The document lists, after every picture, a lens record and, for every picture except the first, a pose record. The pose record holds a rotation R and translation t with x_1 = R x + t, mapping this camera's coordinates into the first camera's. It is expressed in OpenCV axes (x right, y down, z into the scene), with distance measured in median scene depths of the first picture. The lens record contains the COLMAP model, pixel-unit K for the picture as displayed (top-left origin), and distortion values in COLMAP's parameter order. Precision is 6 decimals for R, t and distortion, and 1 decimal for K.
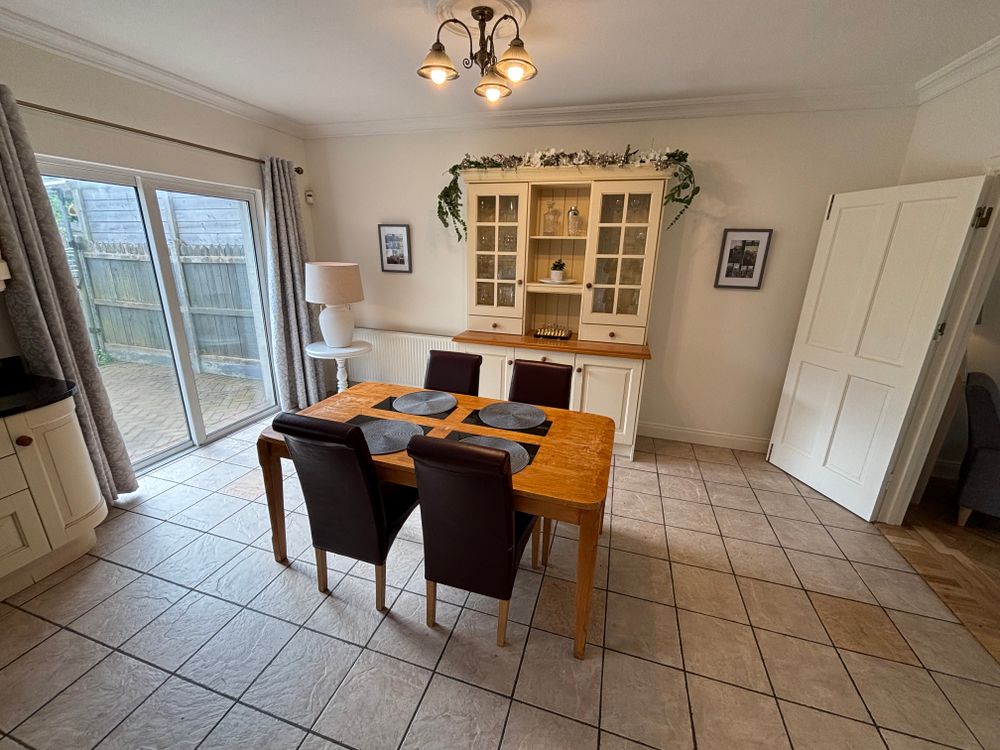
lens RADIAL K [[403.8, 0, 505.0], [0, 403.8, 374.6], [0, 0, 1]] dist [-0.001069, 0.001580]
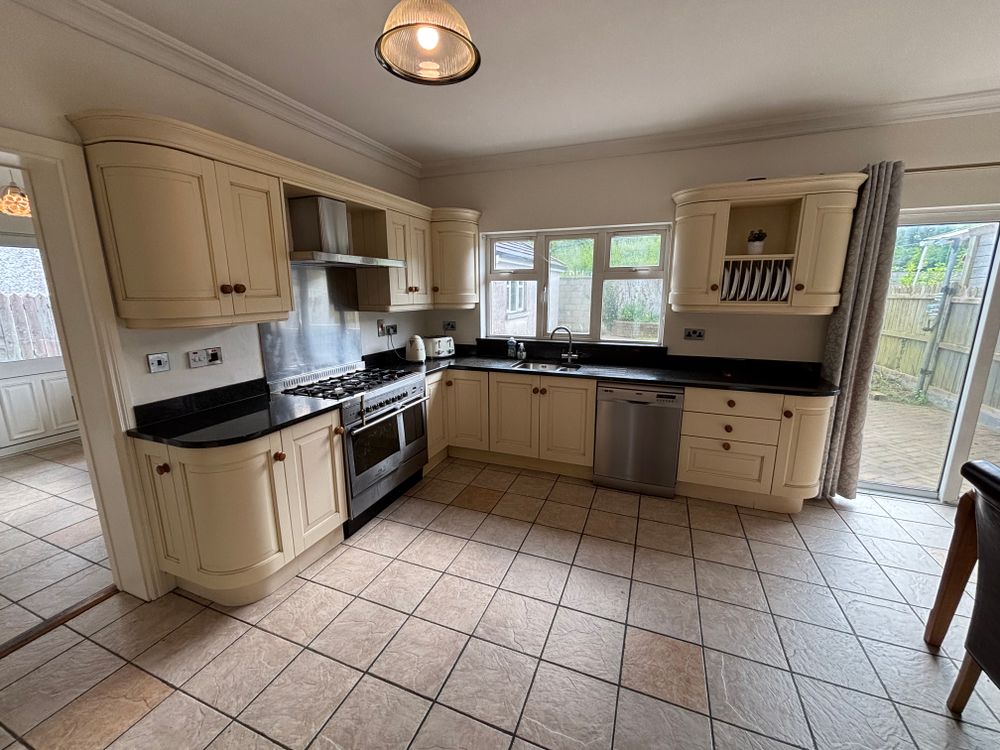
lens RADIAL K [[403.8, 0, 501.3], [0, 403.8, 375.1], [0, 0, 1]] dist [-0.001069, 0.001580]
pose [[-0.079108, 0.181877, -0.980134, 0.198619], [-0.295089, 0.934878, 0.197296, 0.037669], [0.952189, 0.304834, -0.020287, 0.011265]]
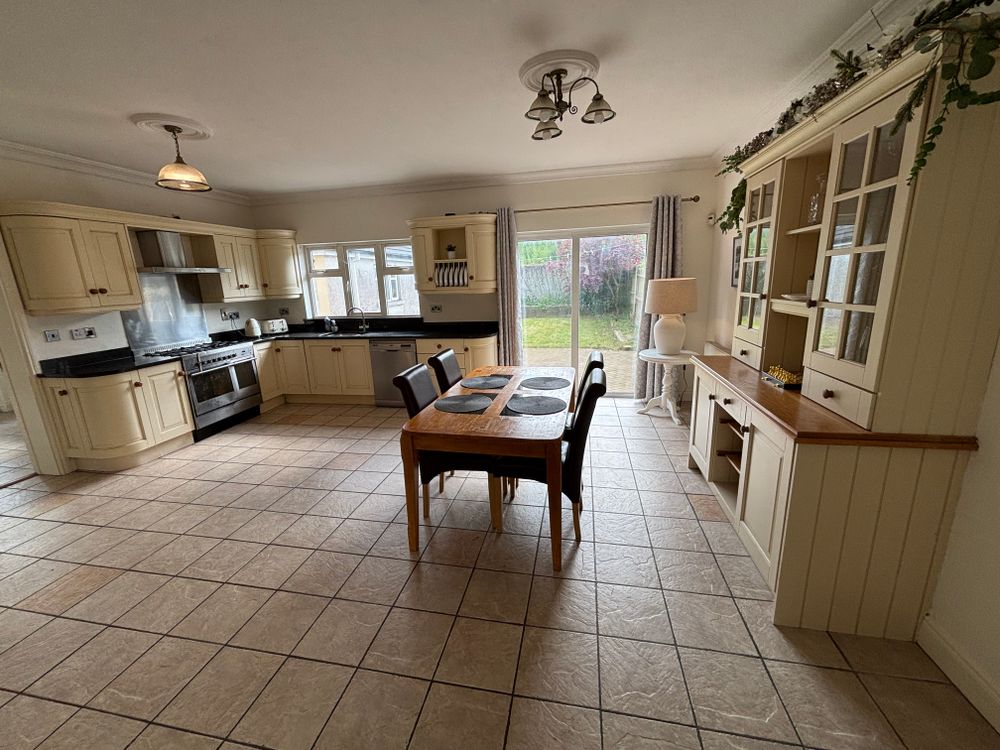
lens RADIAL K [[403.8, 0, 502.5], [0, 403.8, 374.6], [0, 0, 1]] dist [-0.001069, 0.001580]
pose [[0.100284, 0.204056, -0.973809, 0.980903], [-0.258434, 0.950493, 0.172556, -0.134386], [0.960810, 0.234361, 0.148054, 0.635784]]
